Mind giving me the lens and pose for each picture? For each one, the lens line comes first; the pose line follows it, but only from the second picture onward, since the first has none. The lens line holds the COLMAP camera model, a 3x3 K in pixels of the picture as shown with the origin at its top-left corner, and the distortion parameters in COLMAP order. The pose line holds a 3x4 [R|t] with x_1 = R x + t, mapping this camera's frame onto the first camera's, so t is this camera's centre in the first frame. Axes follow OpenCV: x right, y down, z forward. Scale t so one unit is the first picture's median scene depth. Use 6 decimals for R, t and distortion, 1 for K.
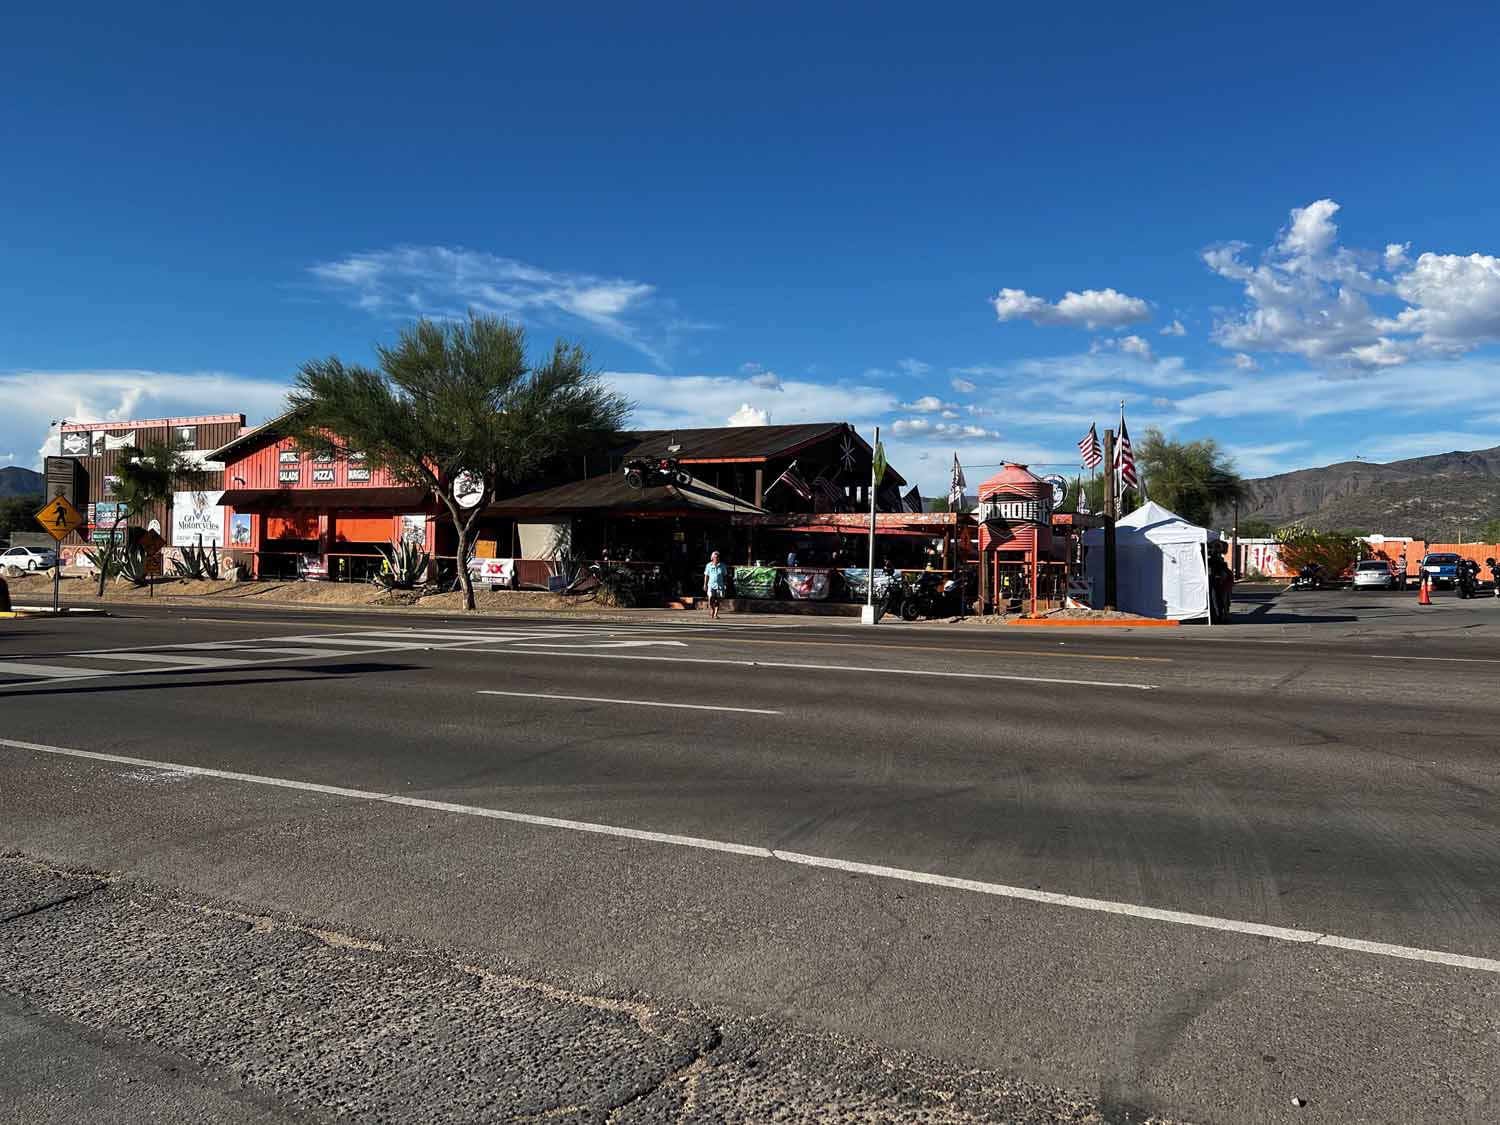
lens RADIAL K [[1085.6, 0, 750.0], [0, 1085.6, 562.5], [0, 0, 1]] dist [0.058430, -0.076232]
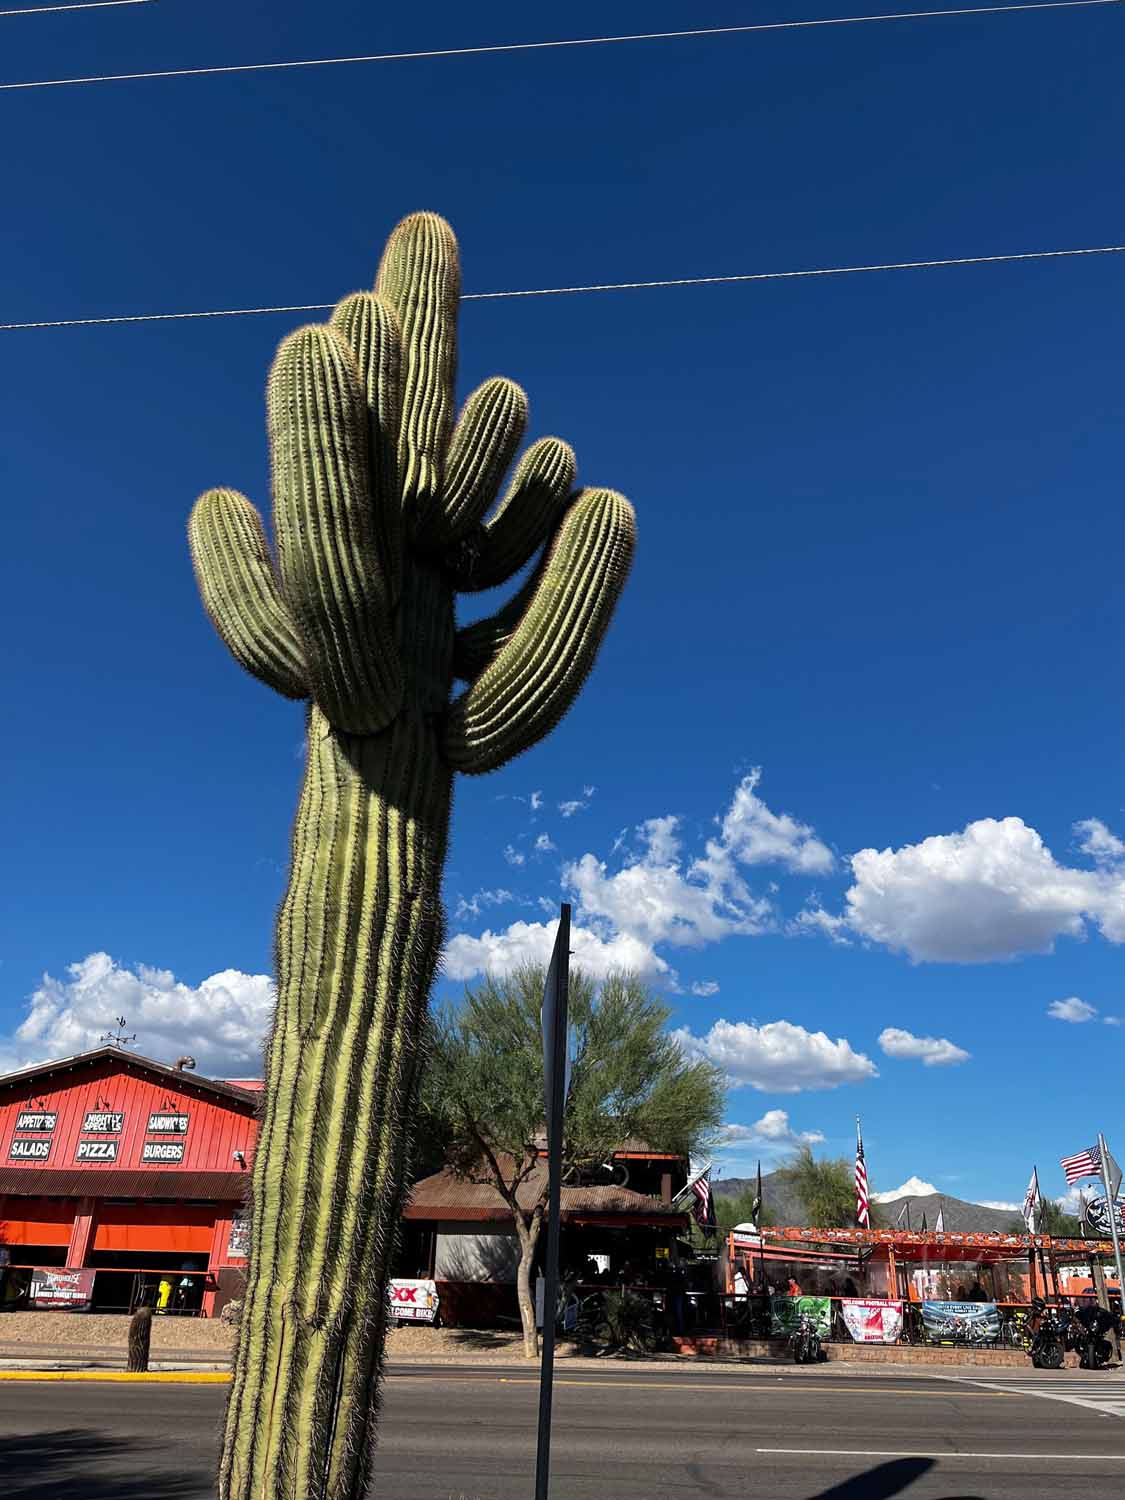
lens RADIAL K [[1085.6, 0, 562.5], [0, 1085.6, 750.0], [0, 0, 1]] dist [0.058430, -0.076232]
pose [[0.923835, 0.176278, 0.339787, -0.113309], [-0.011308, 0.899835, -0.436083, -0.001010], [-0.382624, 0.399026, 0.833293, 0.044227]]
